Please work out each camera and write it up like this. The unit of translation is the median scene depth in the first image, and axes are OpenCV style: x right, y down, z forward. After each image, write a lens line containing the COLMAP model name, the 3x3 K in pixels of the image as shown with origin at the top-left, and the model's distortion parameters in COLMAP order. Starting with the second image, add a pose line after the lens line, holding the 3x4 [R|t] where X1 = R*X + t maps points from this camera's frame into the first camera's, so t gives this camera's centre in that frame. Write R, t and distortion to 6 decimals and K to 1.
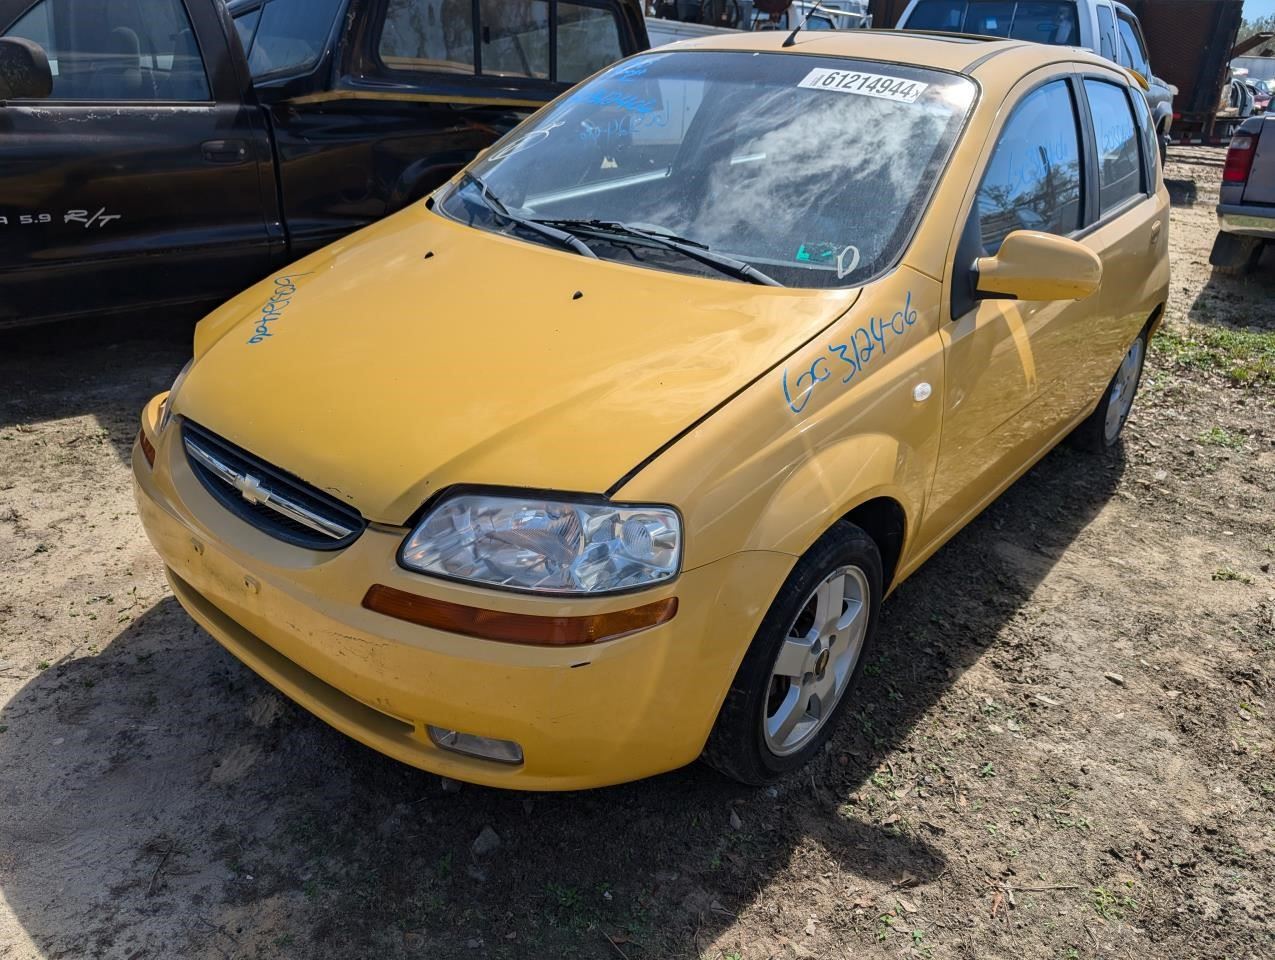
lens RADIAL K [[887.2, 0, 637.5], [0, 887.2, 480.0], [0, 0, 1]] dist [0.003702, -0.000156]
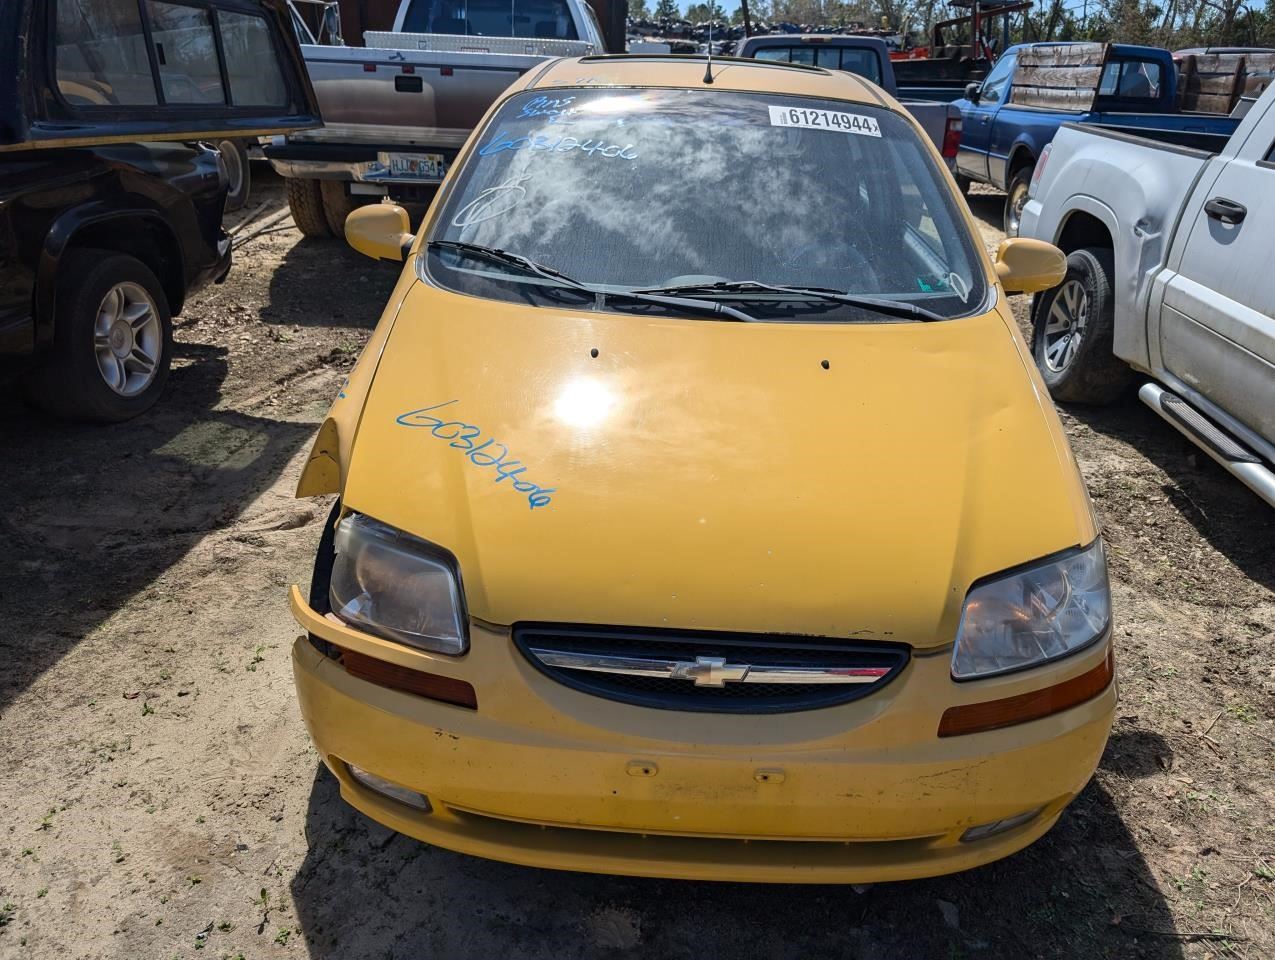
lens RADIAL K [[893.6, 0, 637.5], [0, 893.6, 480.0], [0, 0, 1]] dist [0.005841, 0.000057]
pose [[0.800882, -0.273119, 0.532911, -0.783705], [0.263216, 0.959910, 0.096385, -0.231763], [-0.537872, 0.063078, 0.840664, 0.280534]]
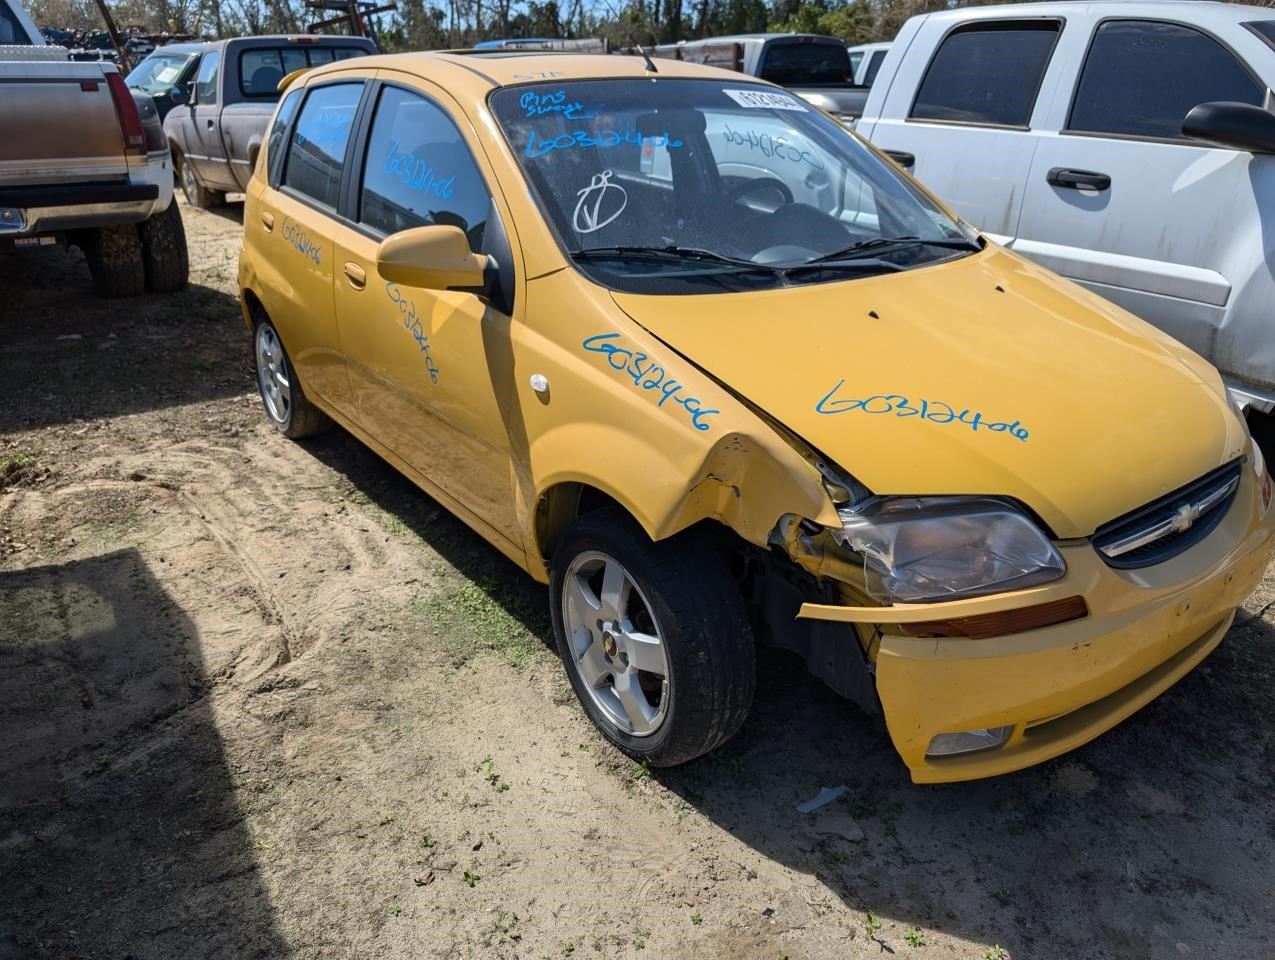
lens RADIAL K [[897.9, 0, 631.1], [0, 897.9, 495.1], [0, 0, 1]] dist [0.004529, -0.004385]
pose [[0.260097, -0.451825, 0.853349, -1.334572], [0.431055, 0.845147, 0.316099, -0.563339], [-0.864026, 0.285624, 0.414581, 0.991831]]
